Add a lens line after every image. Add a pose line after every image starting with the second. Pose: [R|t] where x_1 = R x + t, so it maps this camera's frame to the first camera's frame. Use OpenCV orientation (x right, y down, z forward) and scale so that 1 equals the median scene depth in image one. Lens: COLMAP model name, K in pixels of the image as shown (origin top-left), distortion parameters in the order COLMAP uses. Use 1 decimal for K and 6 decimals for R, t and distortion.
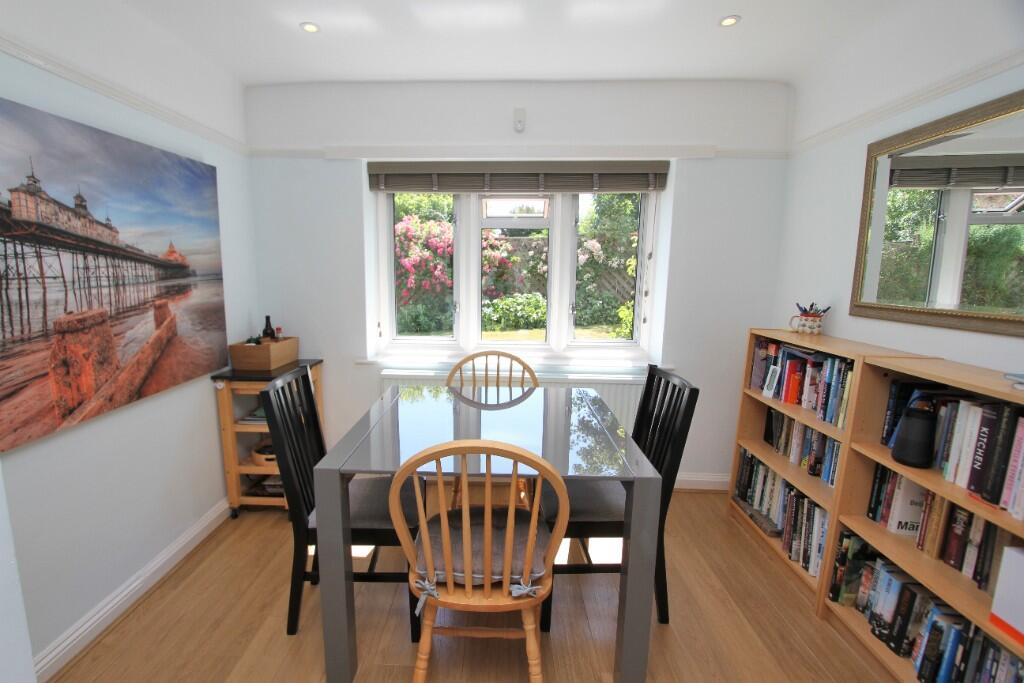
lens RADIAL K [[466.5, 0, 508.4], [0, 466.5, 350.8], [0, 0, 1]] dist [0.004720, 0.000064]
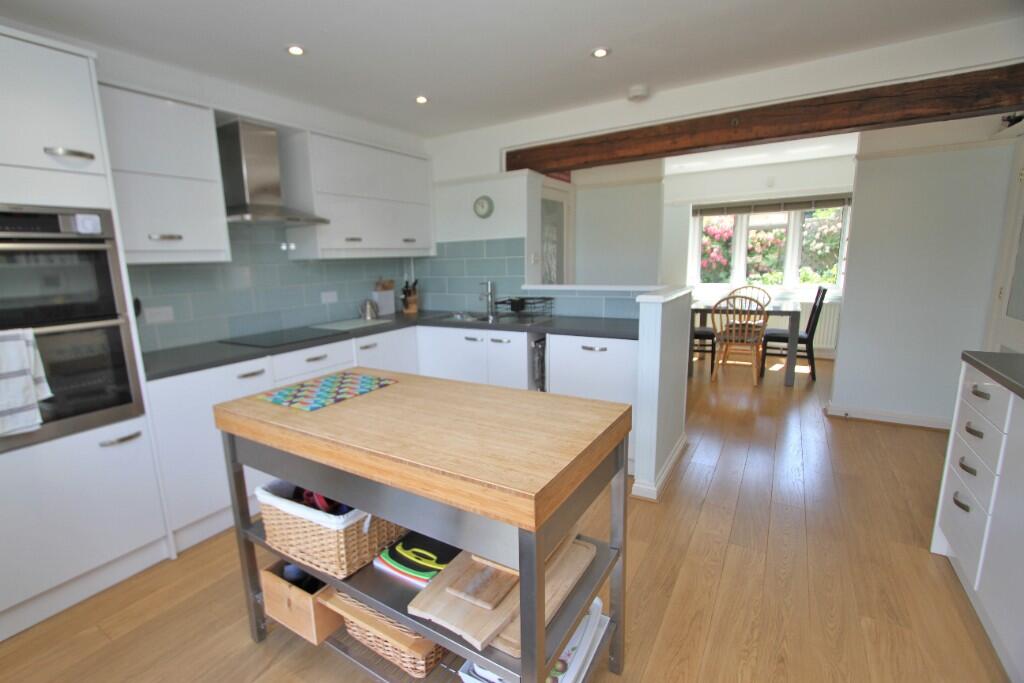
lens RADIAL K [[466.5, 0, 502.1], [0, 466.5, 340.7], [0, 0, 1]] dist [0.004720, 0.000064]
pose [[0.849186, 0.054906, -0.525231, 0.038996], [-0.049973, 0.998472, 0.023582, 0.069026], [0.525724, 0.006222, 0.850633, -0.395057]]
